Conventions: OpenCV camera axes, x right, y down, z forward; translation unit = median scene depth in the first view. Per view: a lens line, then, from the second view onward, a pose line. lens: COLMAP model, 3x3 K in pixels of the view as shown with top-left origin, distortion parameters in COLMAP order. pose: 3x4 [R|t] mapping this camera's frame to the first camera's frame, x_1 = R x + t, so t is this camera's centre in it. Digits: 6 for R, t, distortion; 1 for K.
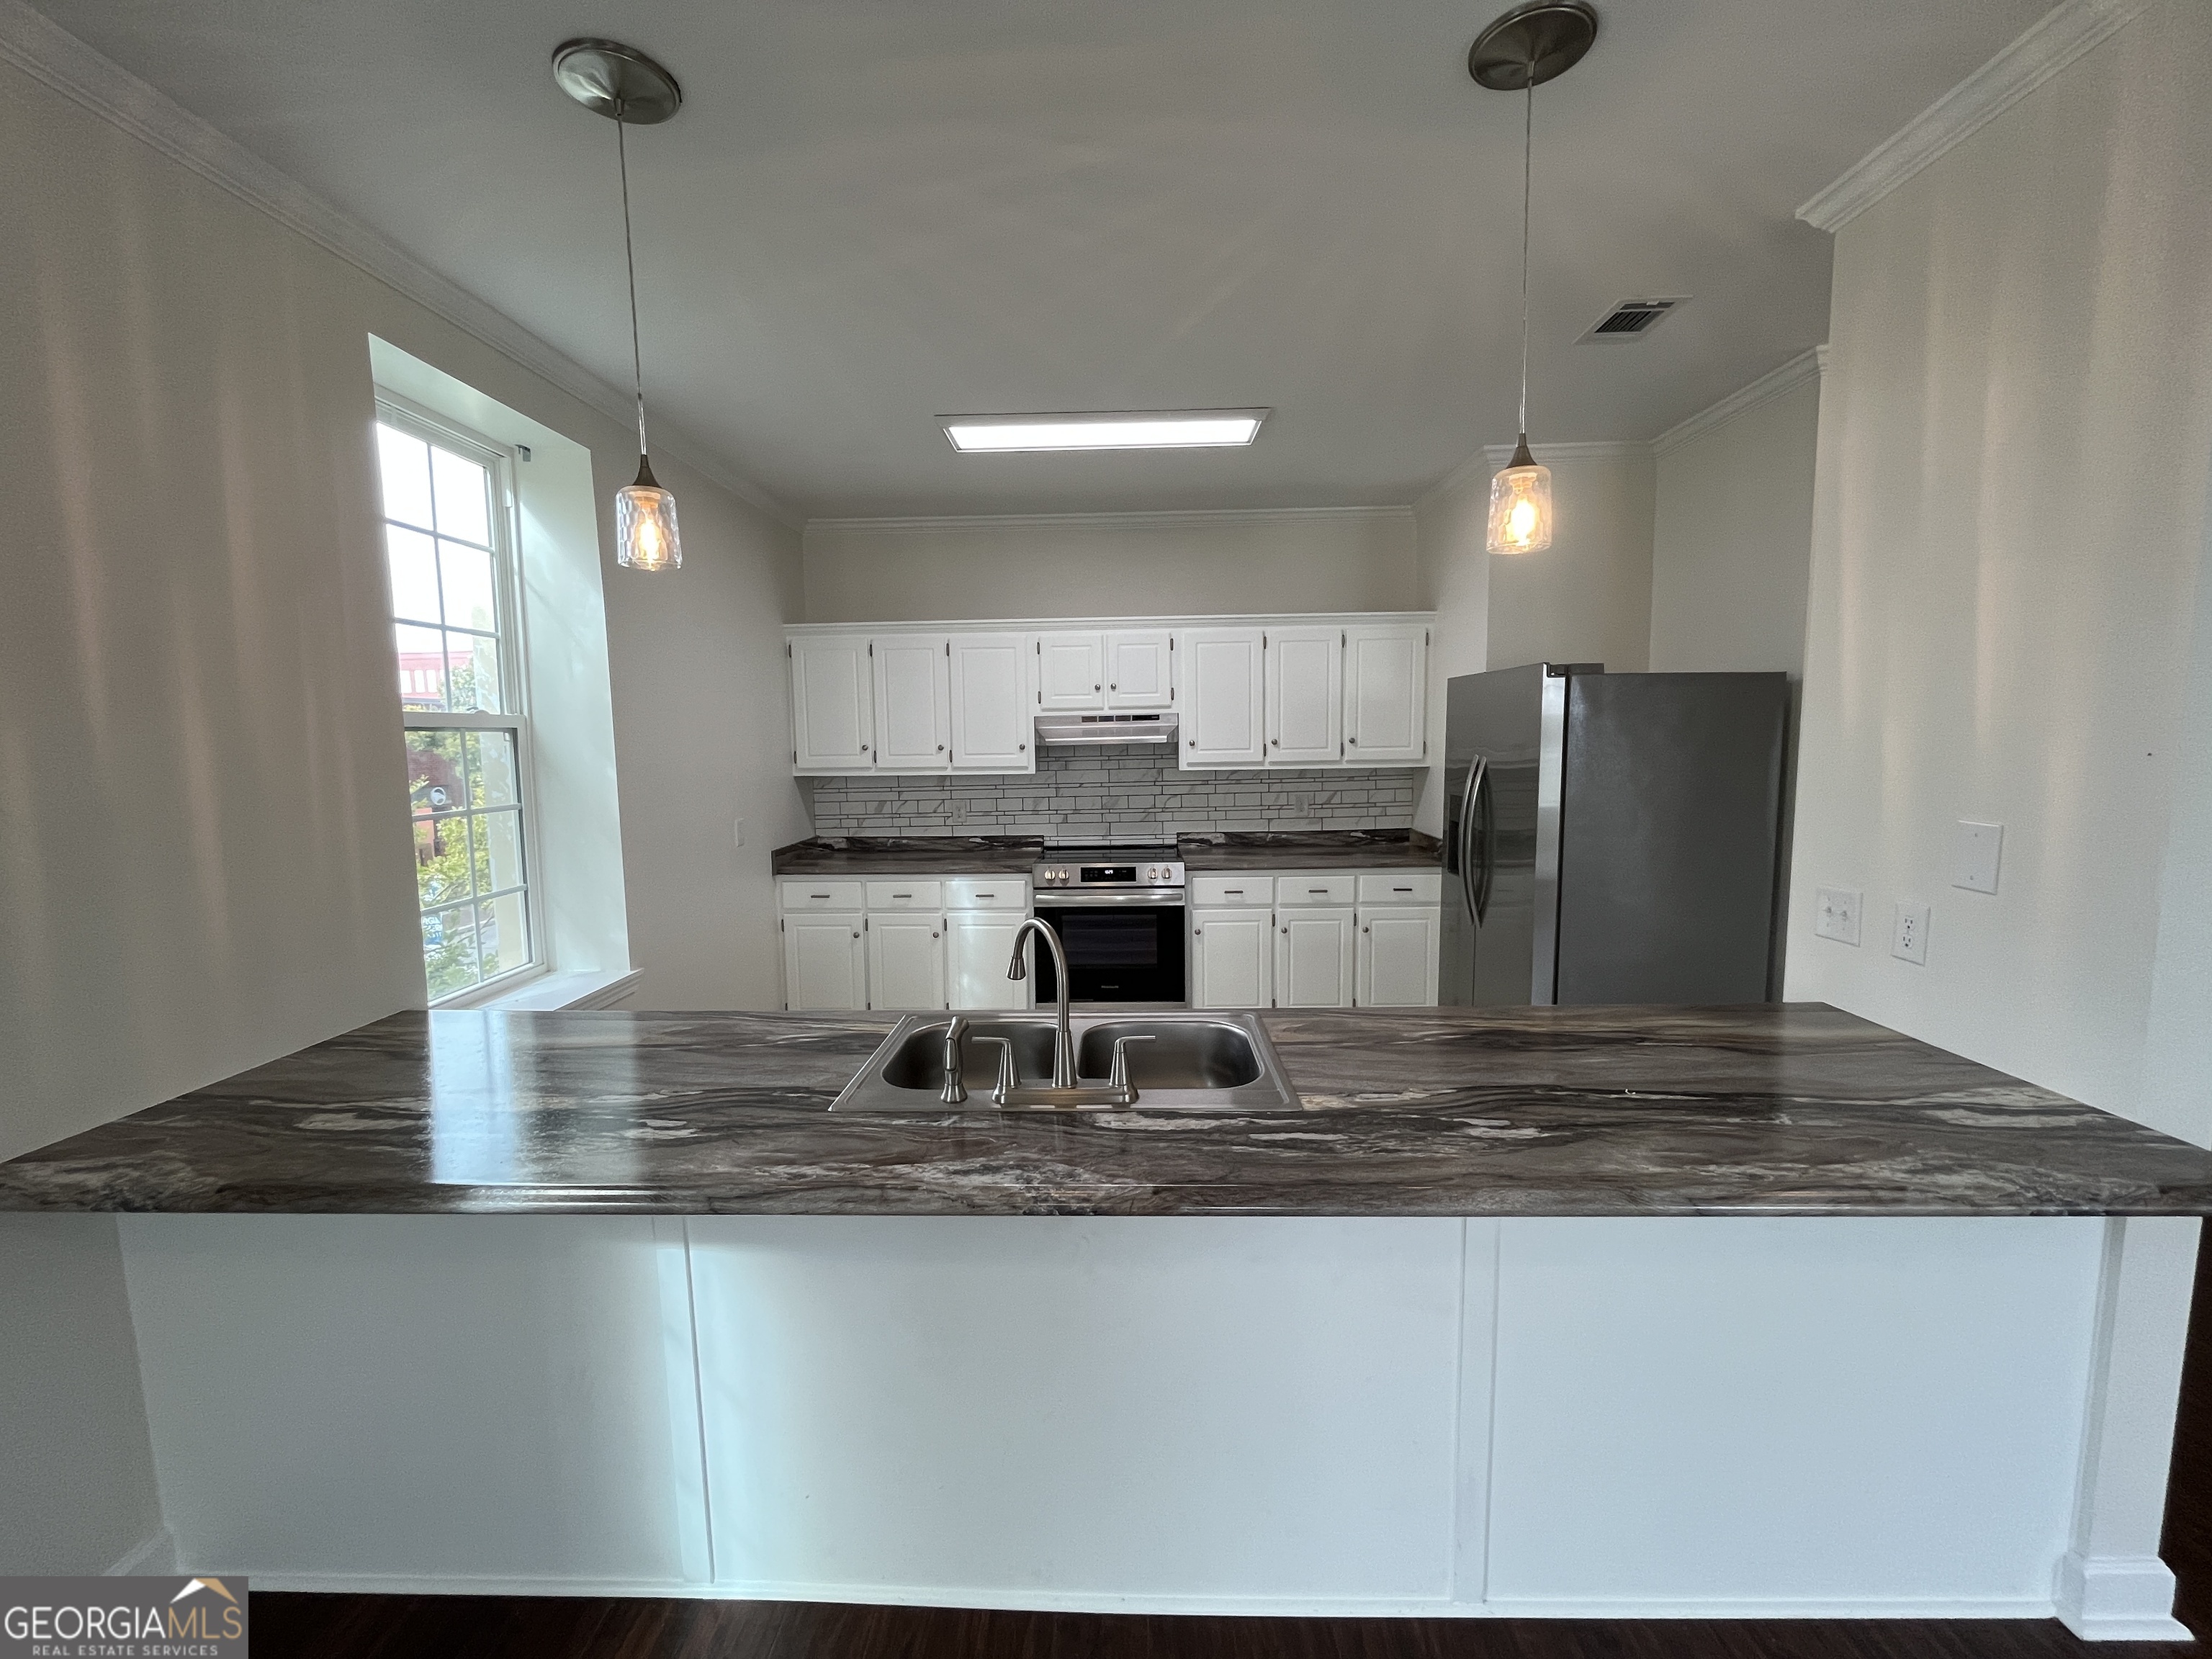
lens RADIAL K [[897.2, 0, 1099.4], [0, 897.2, 827.2], [0, 0, 1]] dist [-0.003280, -0.000111]
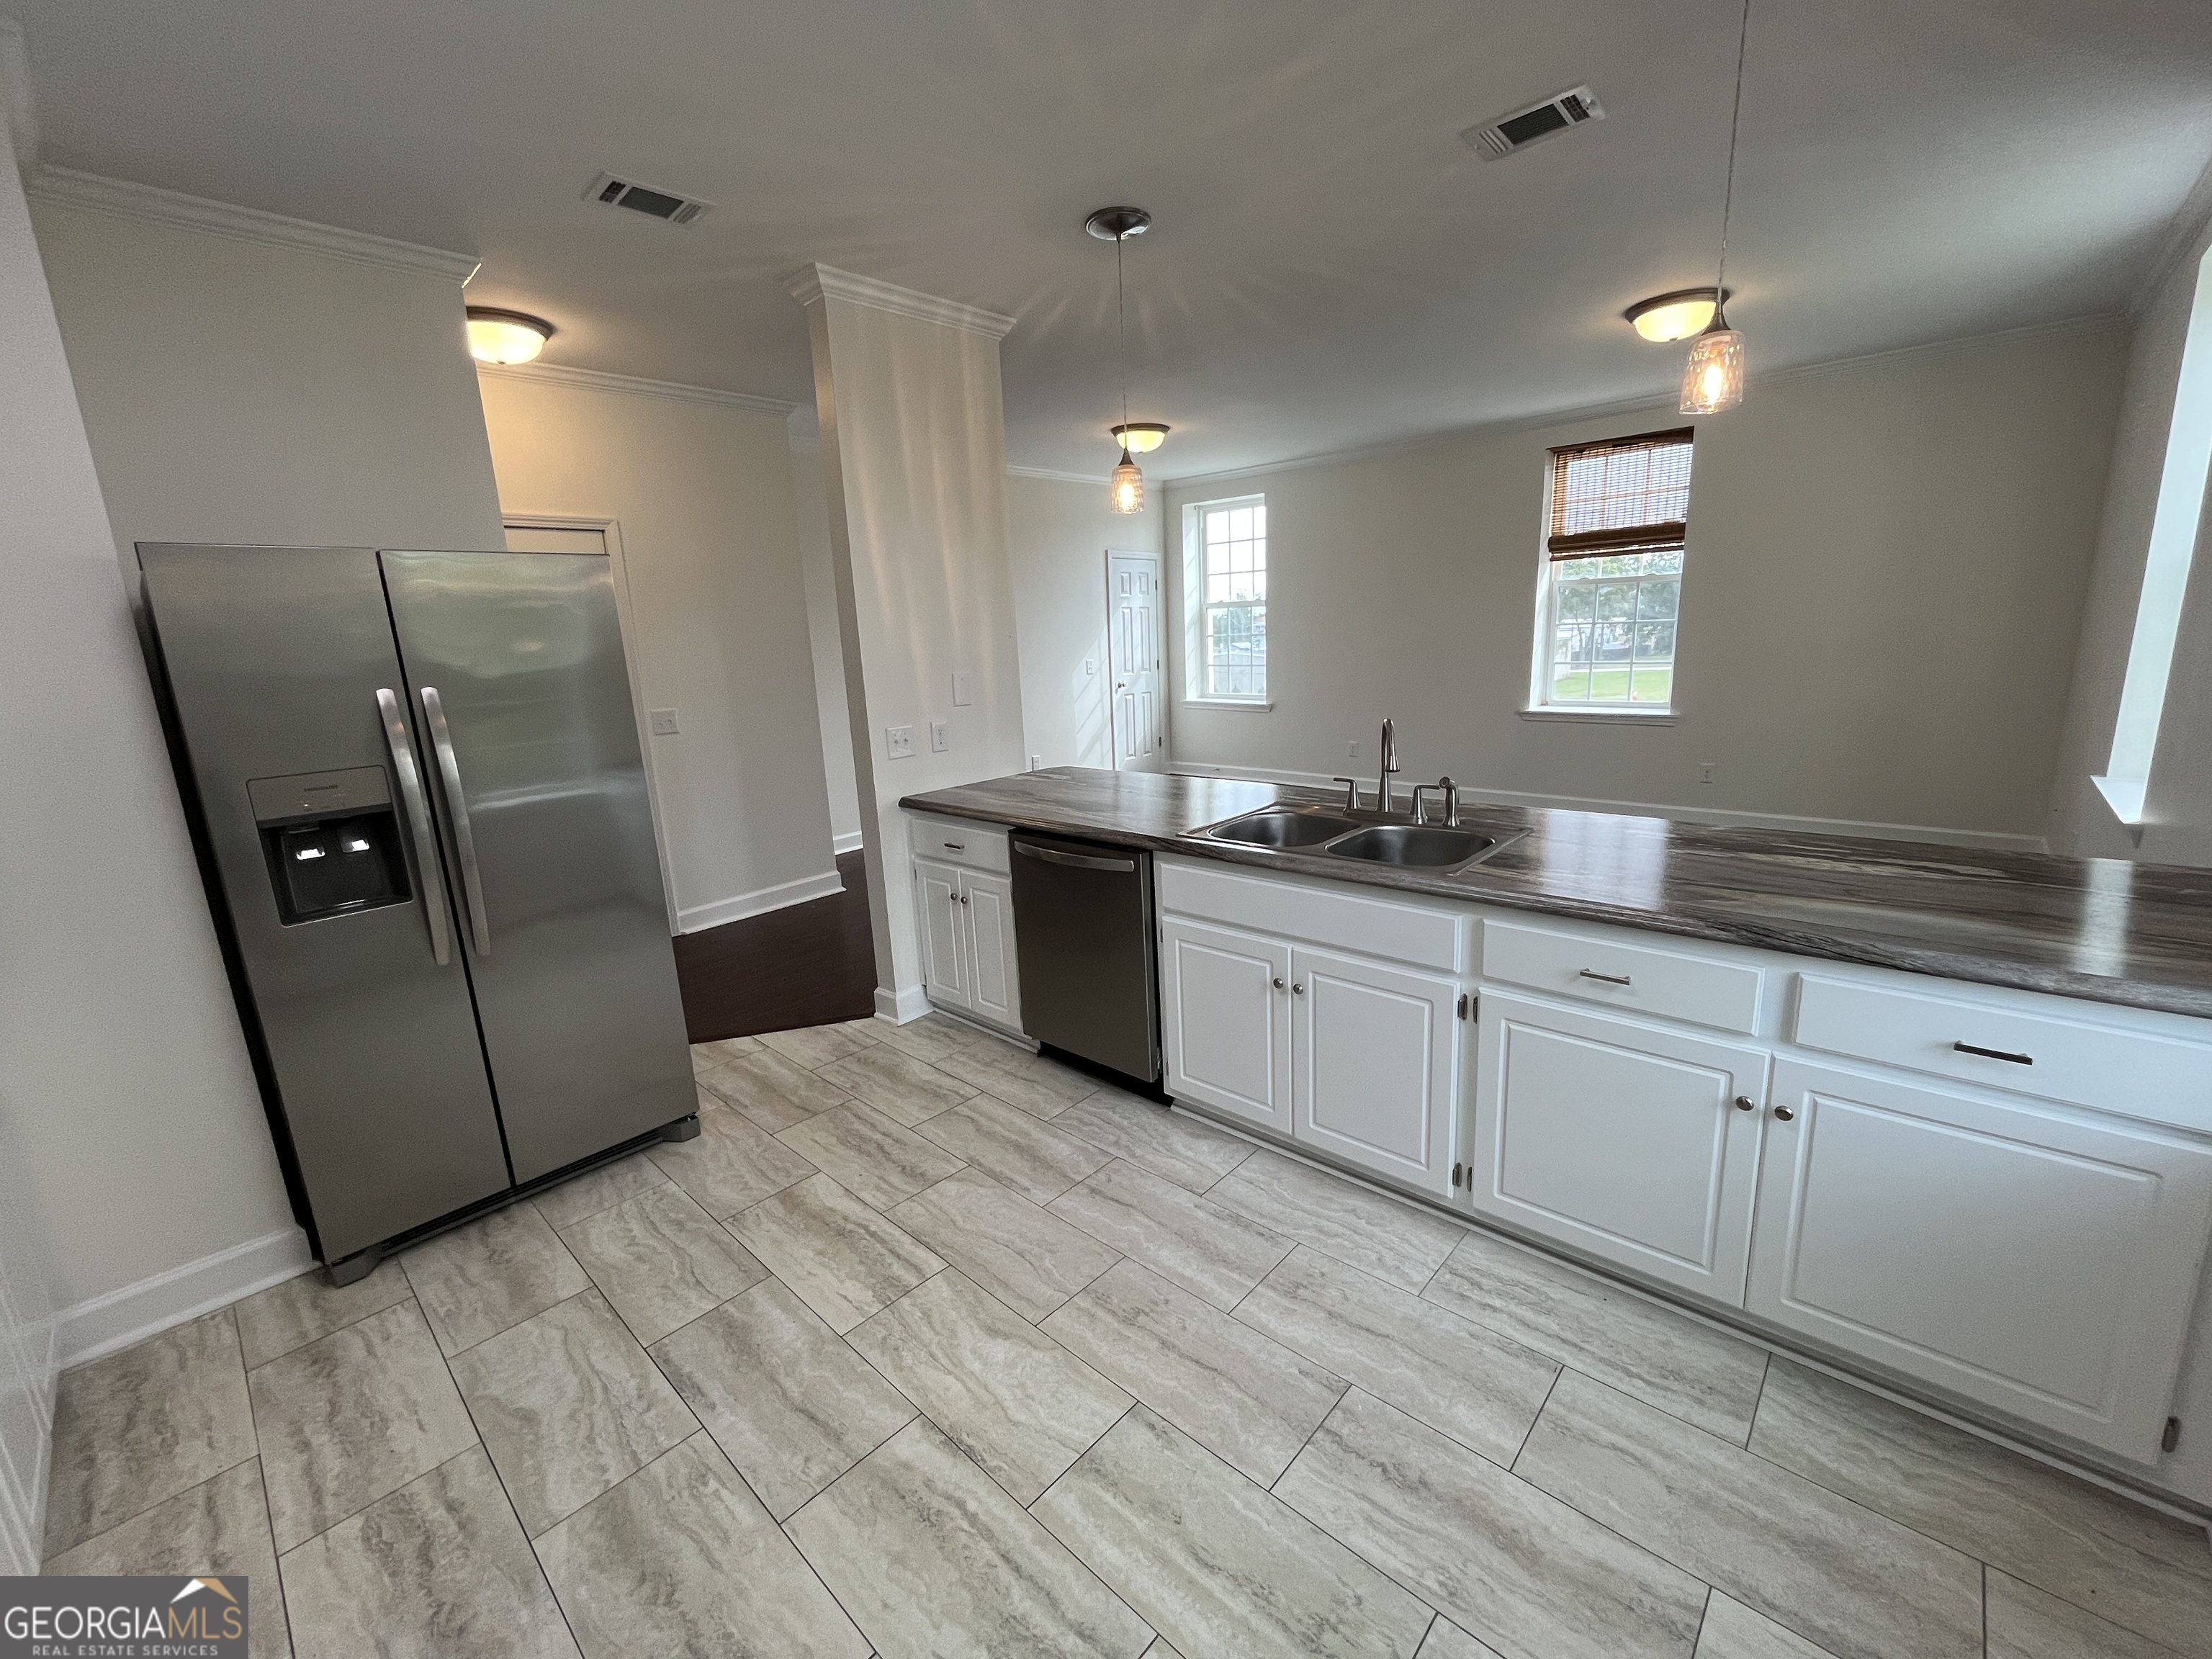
lens RADIAL K [[897.2, 0, 1099.4], [0, 897.2, 827.2], [0, 0, 1]] dist [-0.003280, -0.000111]
pose [[-0.750085, -0.086521, 0.655657, -0.252485], [0.129831, 0.952849, 0.274268, -0.072267], [-0.648472, 0.290849, -0.703484, 0.868507]]
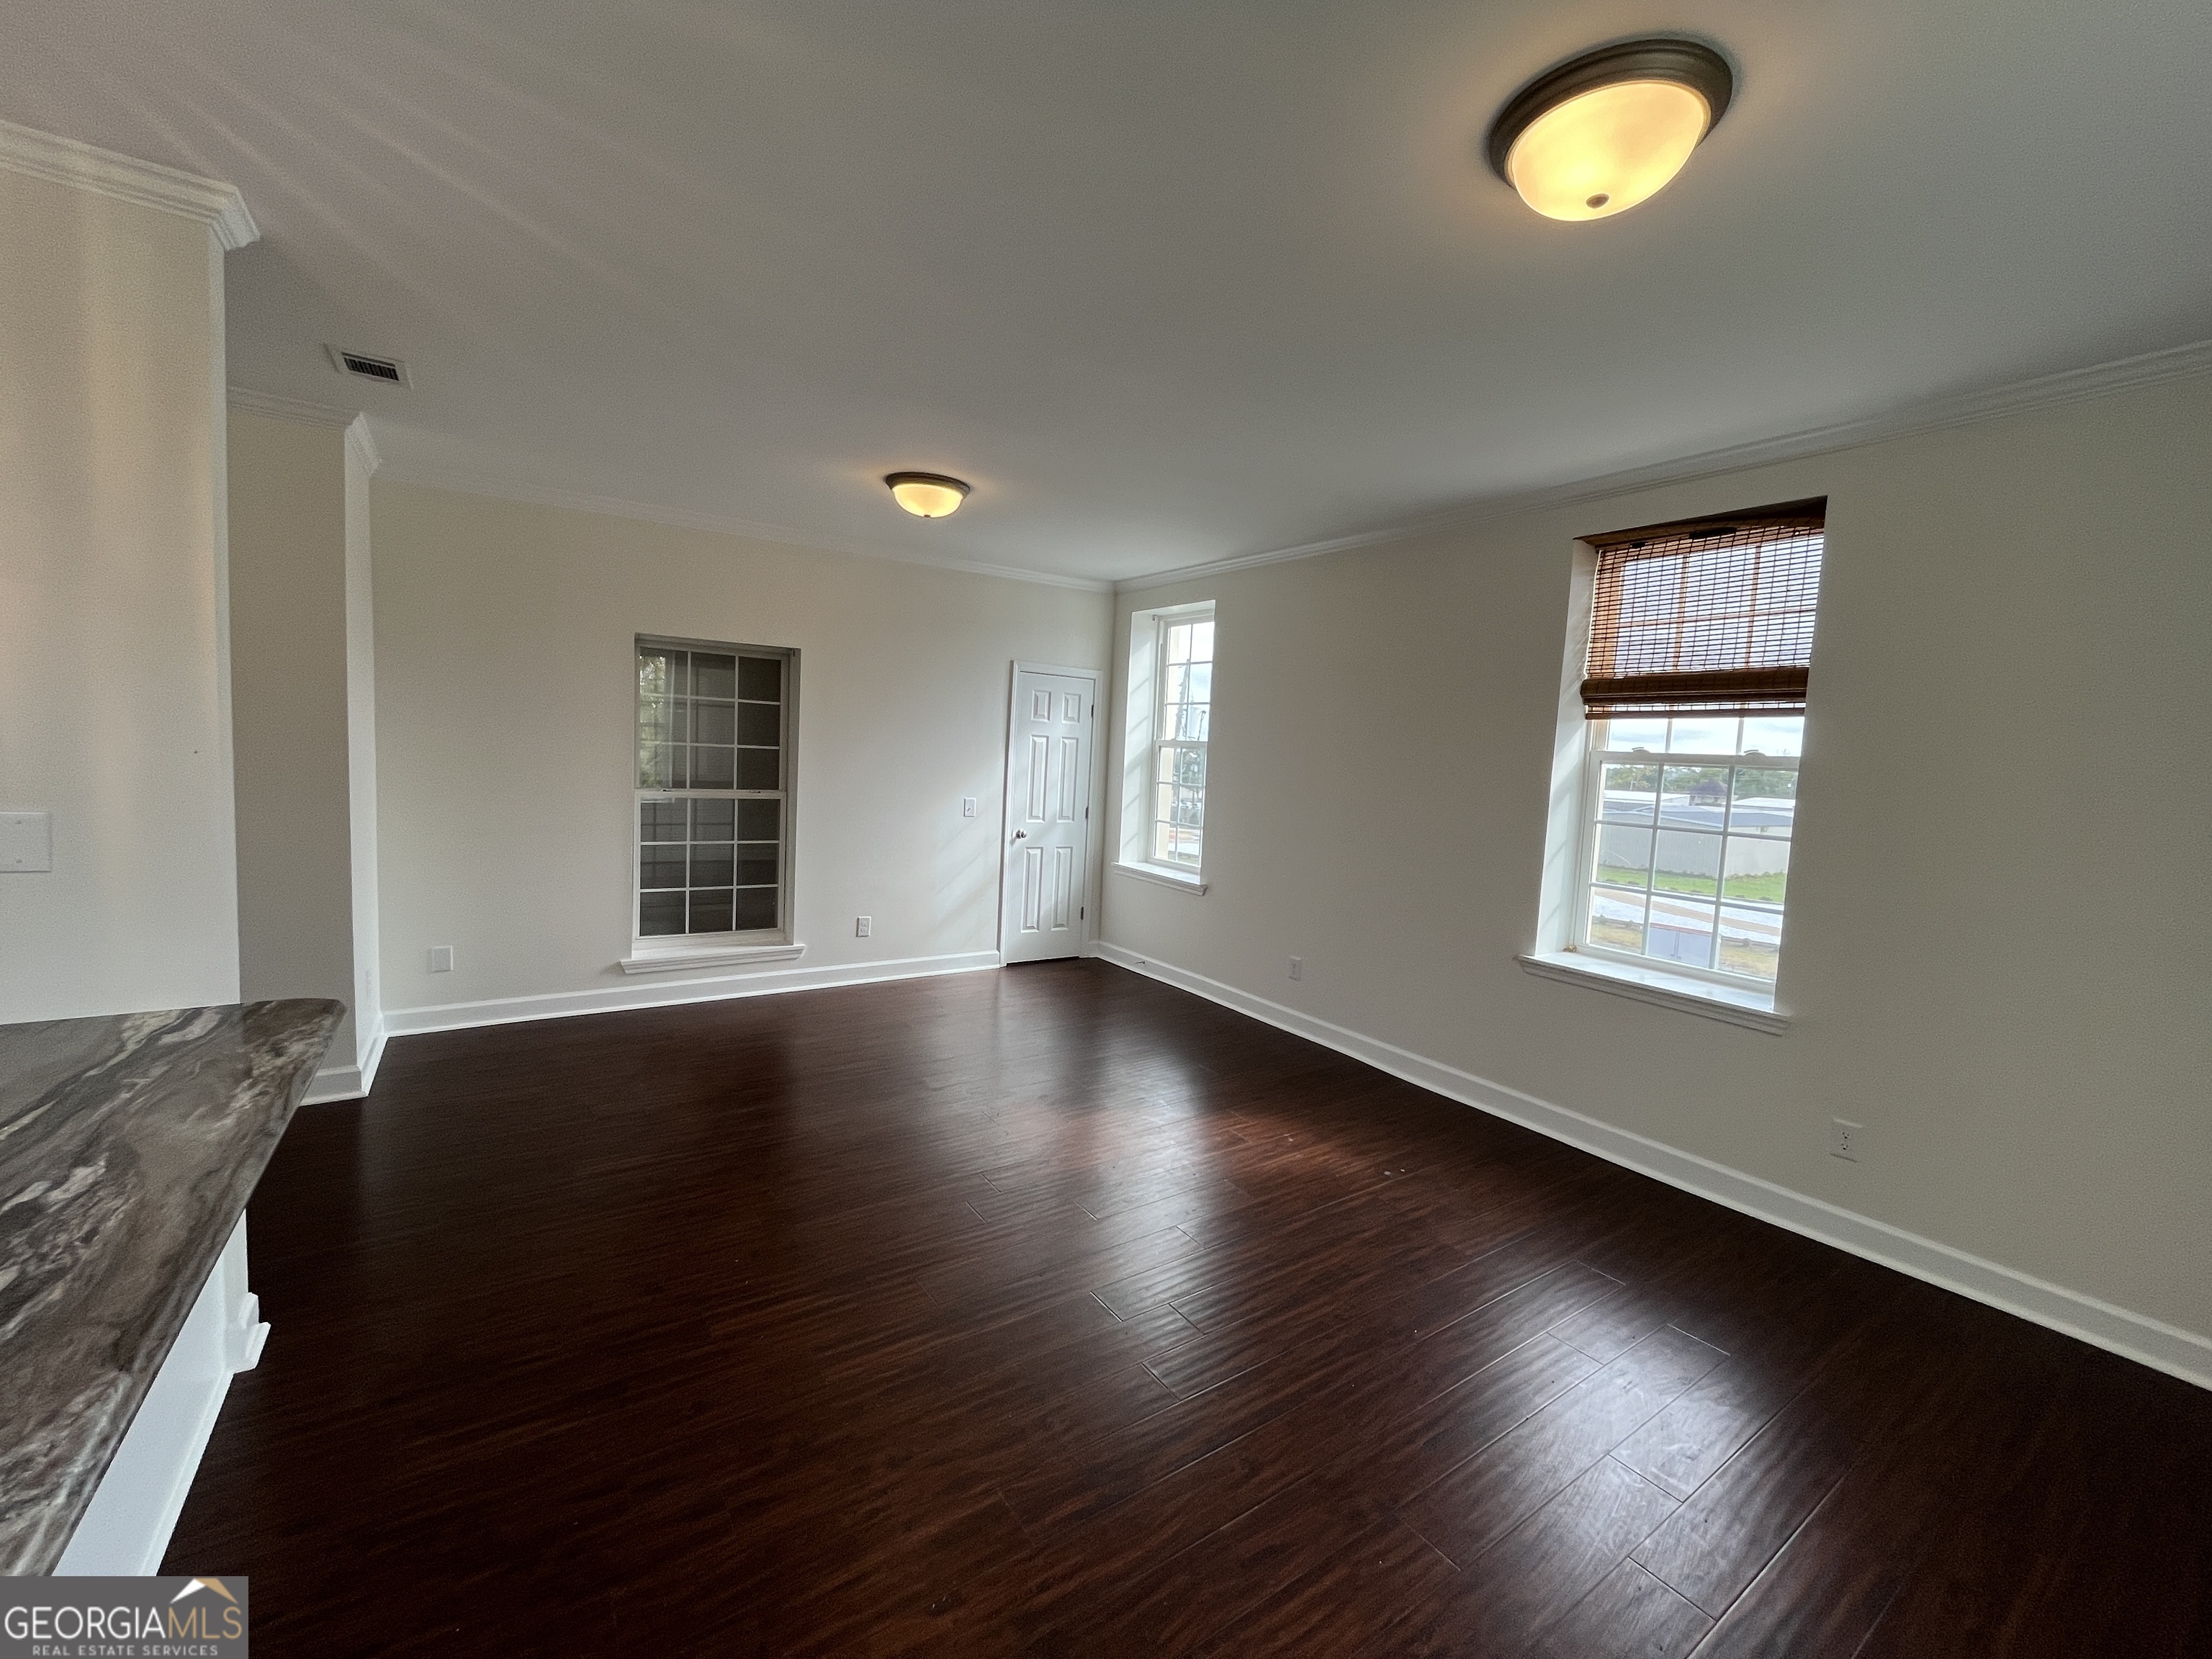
lens RADIAL K [[897.2, 0, 1099.4], [0, 897.2, 827.2], [0, 0, 1]] dist [-0.003280, -0.000111]
pose [[-0.583367, -0.071401, 0.809064, -0.253560], [0.049790, 0.991111, 0.123367, -0.019994], [-0.810681, 0.112252, -0.574627, 0.198831]]
